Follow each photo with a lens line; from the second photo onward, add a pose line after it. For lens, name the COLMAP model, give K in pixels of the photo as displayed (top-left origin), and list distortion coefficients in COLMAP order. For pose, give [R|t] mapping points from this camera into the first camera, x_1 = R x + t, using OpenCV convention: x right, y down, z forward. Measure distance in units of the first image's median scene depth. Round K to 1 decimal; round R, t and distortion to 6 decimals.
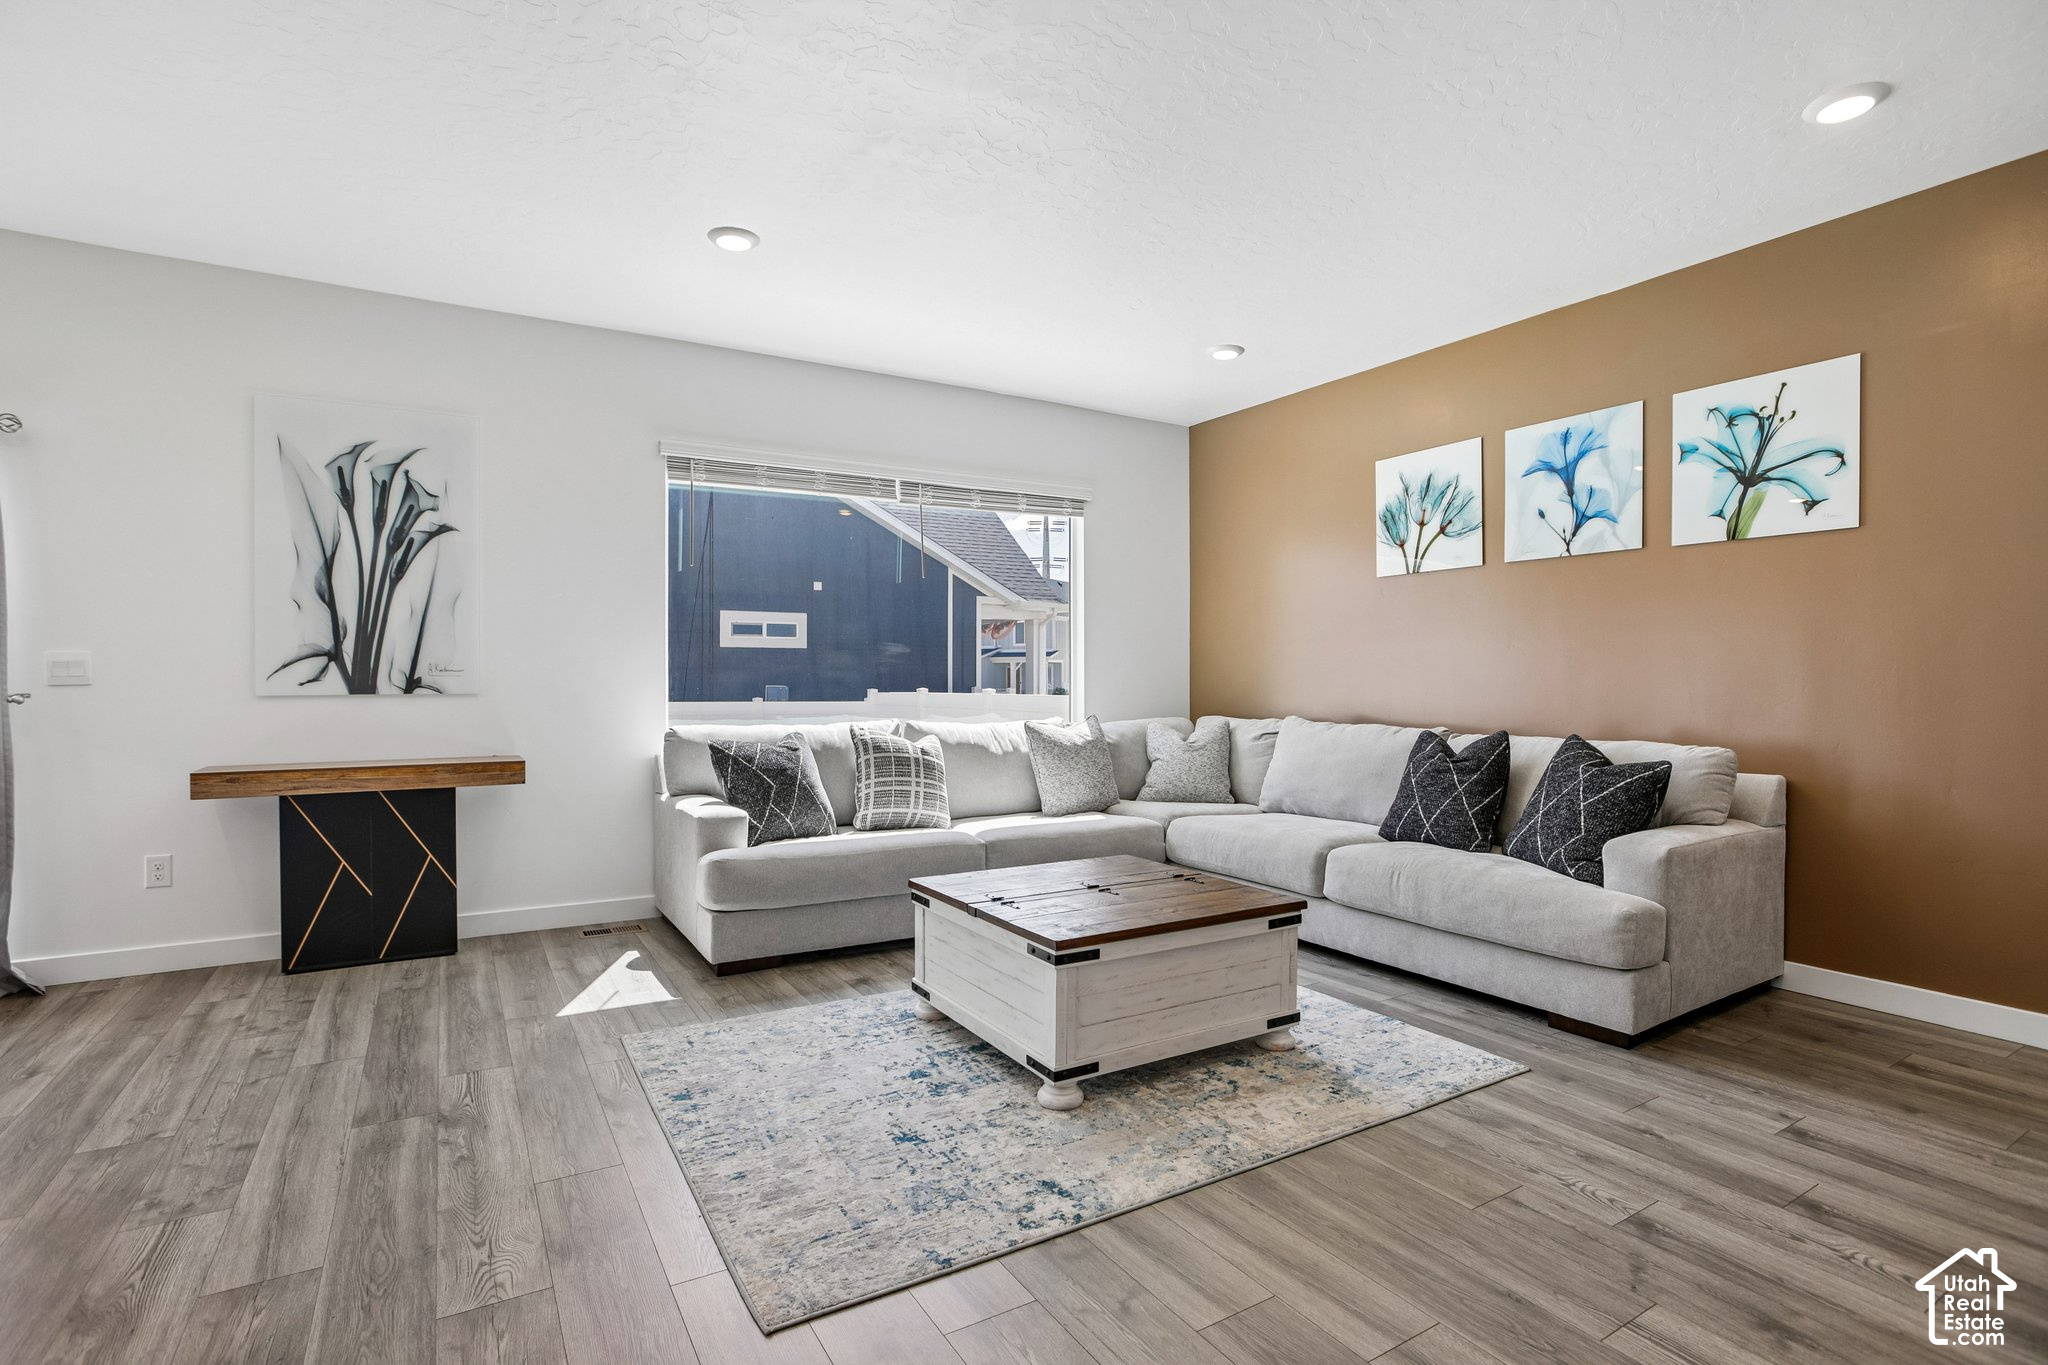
lens RADIAL K [[985.4, 0, 1020.2], [0, 985.4, 678.2], [0, 0, 1]] dist [-0.066756, 0.030719]
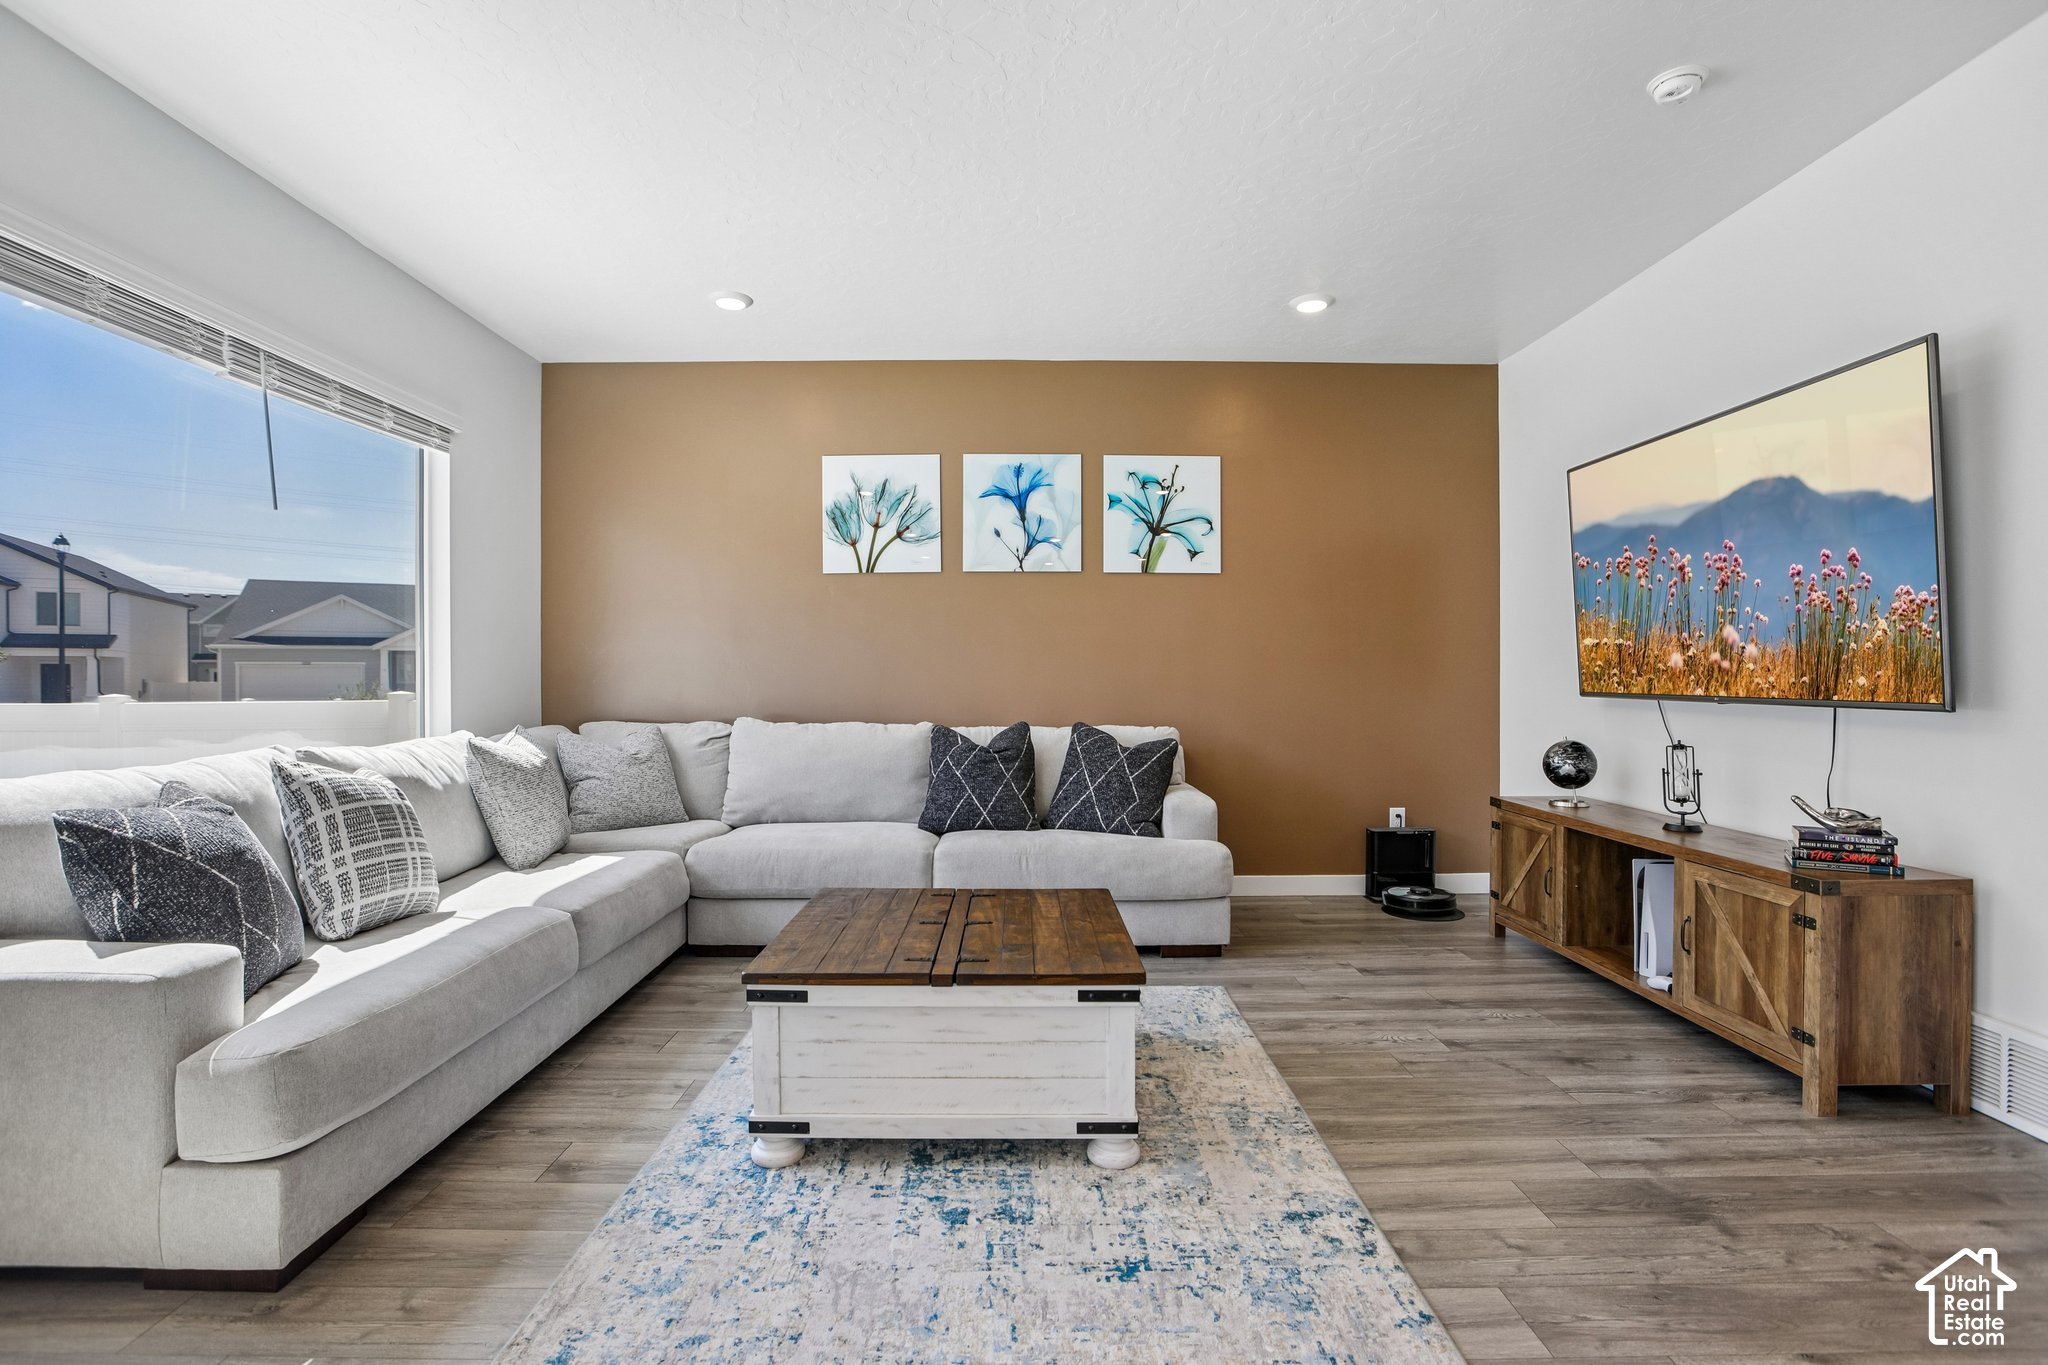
lens RADIAL K [[985.4, 0, 1020.2], [0, 985.4, 678.2], [0, 0, 1]] dist [-0.066756, 0.030719]
pose [[0.508617, -0.002997, 0.860988, -0.468794], [0.000163, 0.999994, 0.003384, -0.000793], [-0.860993, -0.001580, 0.508615, 0.390640]]
